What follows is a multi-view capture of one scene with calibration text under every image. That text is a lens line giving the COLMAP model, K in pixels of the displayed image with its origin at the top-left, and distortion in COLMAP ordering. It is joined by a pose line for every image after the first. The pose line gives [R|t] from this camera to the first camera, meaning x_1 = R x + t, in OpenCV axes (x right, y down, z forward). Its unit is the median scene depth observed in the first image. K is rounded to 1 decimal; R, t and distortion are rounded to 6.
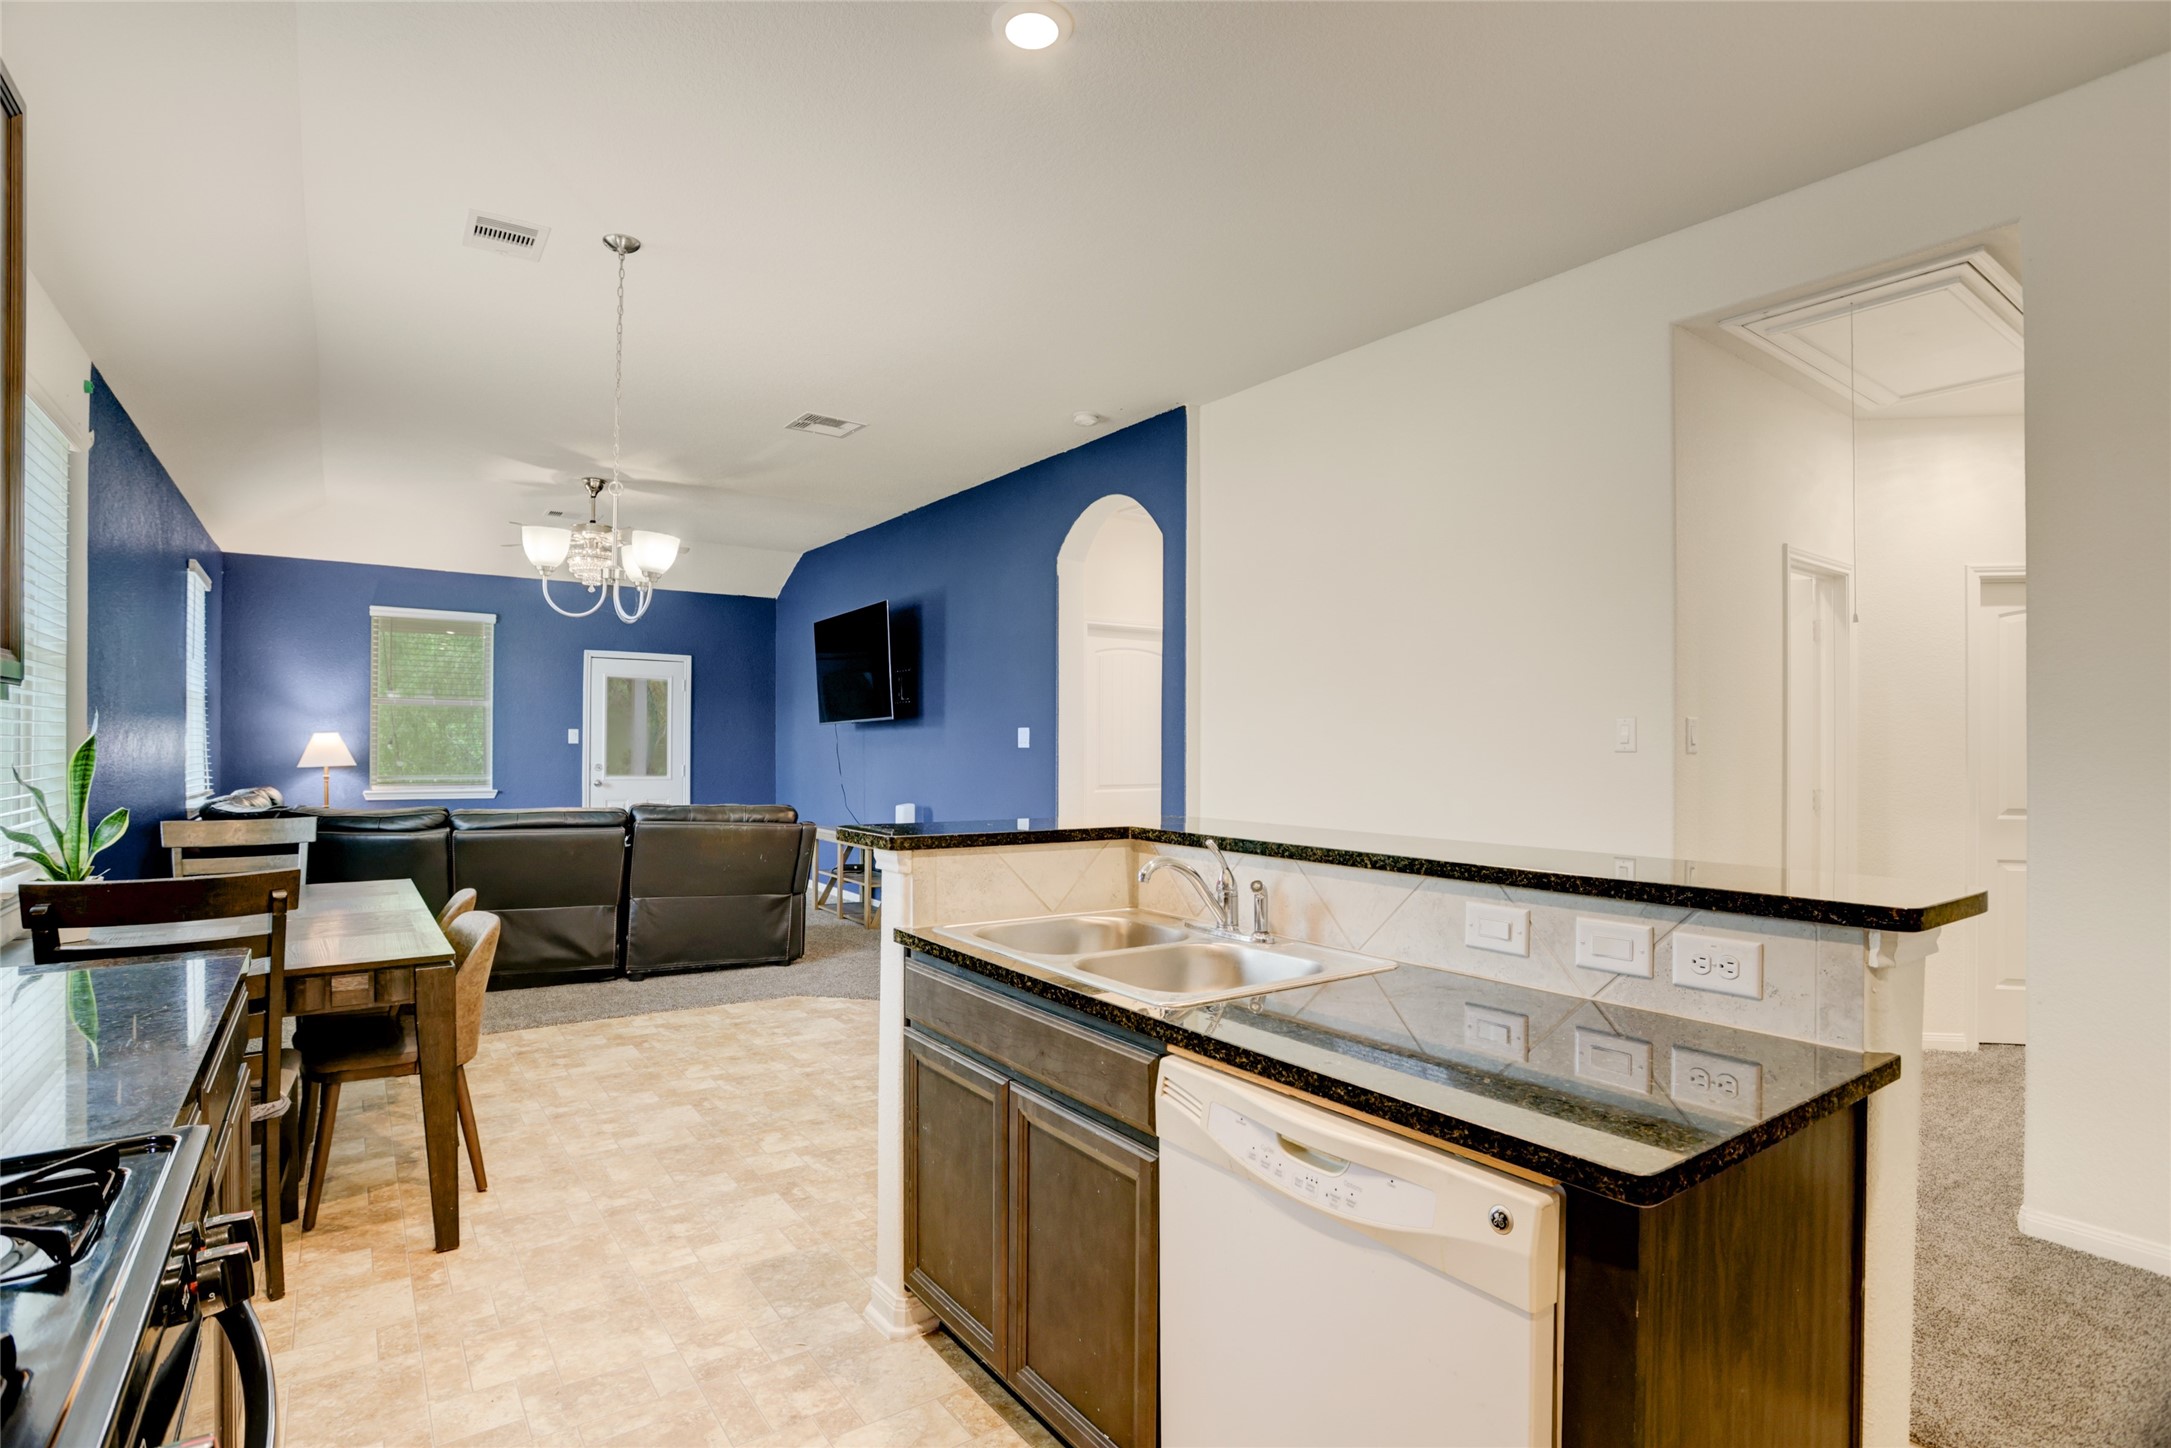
lens RADIAL K [[1072.9, 0, 1099.2], [0, 1072.9, 739.1], [0, 0, 1]] dist [-0.057817, 0.018931]
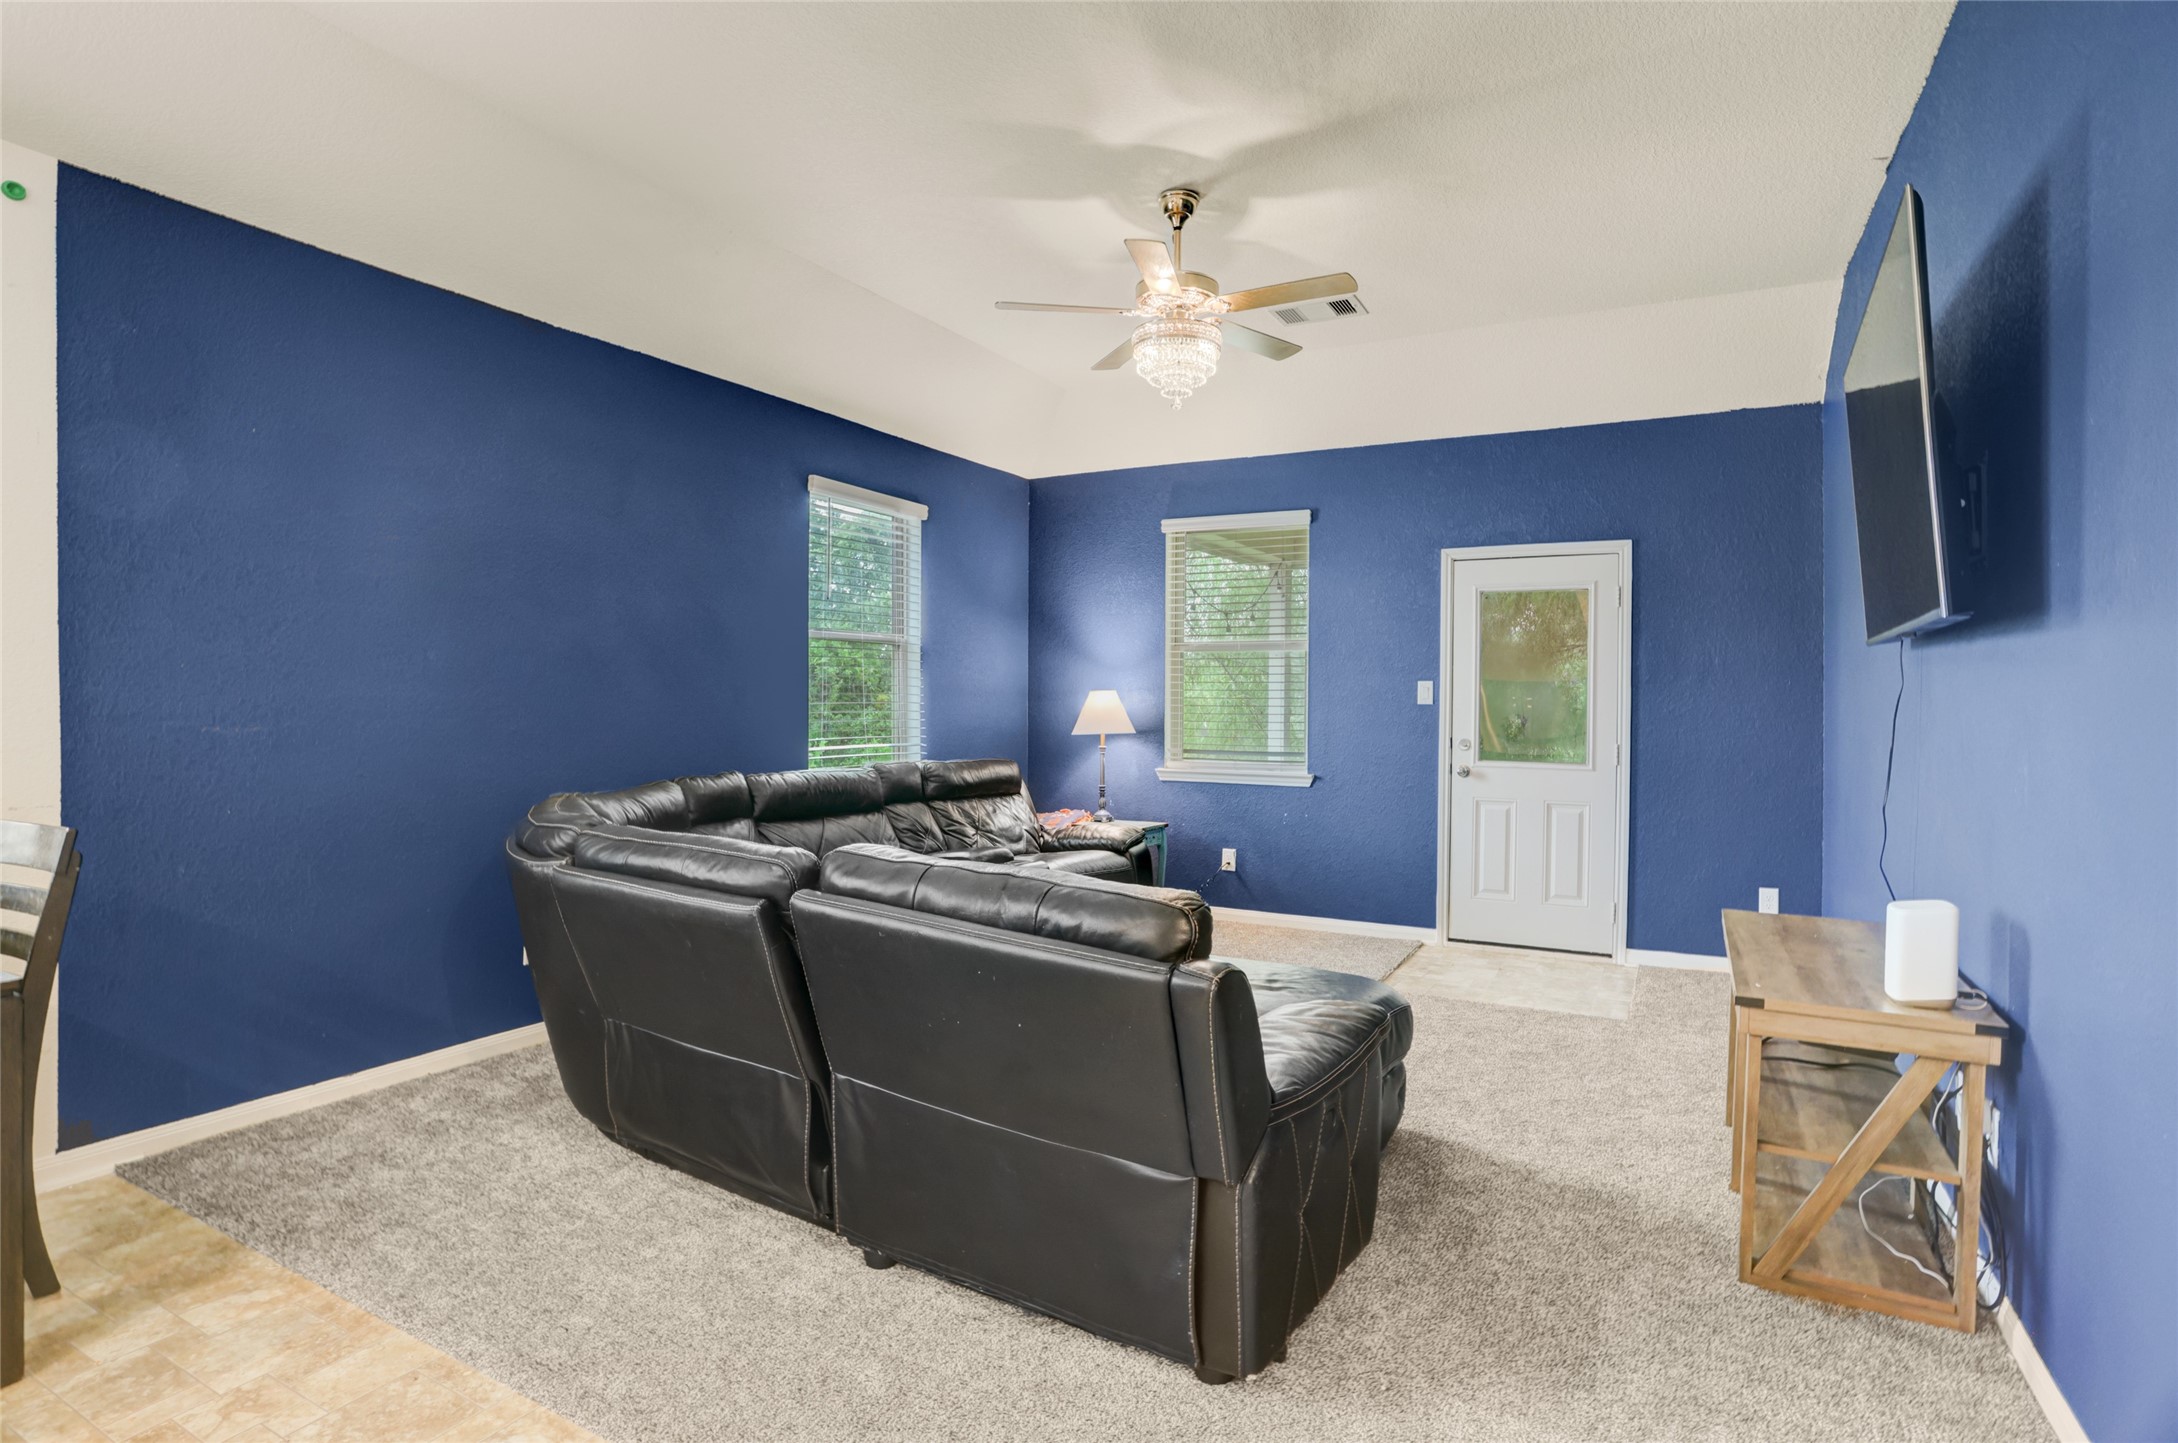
lens RADIAL K [[1076.3, 0, 1121.0], [0, 1076.3, 689.5], [0, 0, 1]] dist [-0.057817, 0.018931]
pose [[0.430060, -0.011619, -0.902725, -0.017141], [-0.001160, 0.999909, -0.013422, 0.004697], [0.902799, 0.006819, 0.430008, 0.678650]]
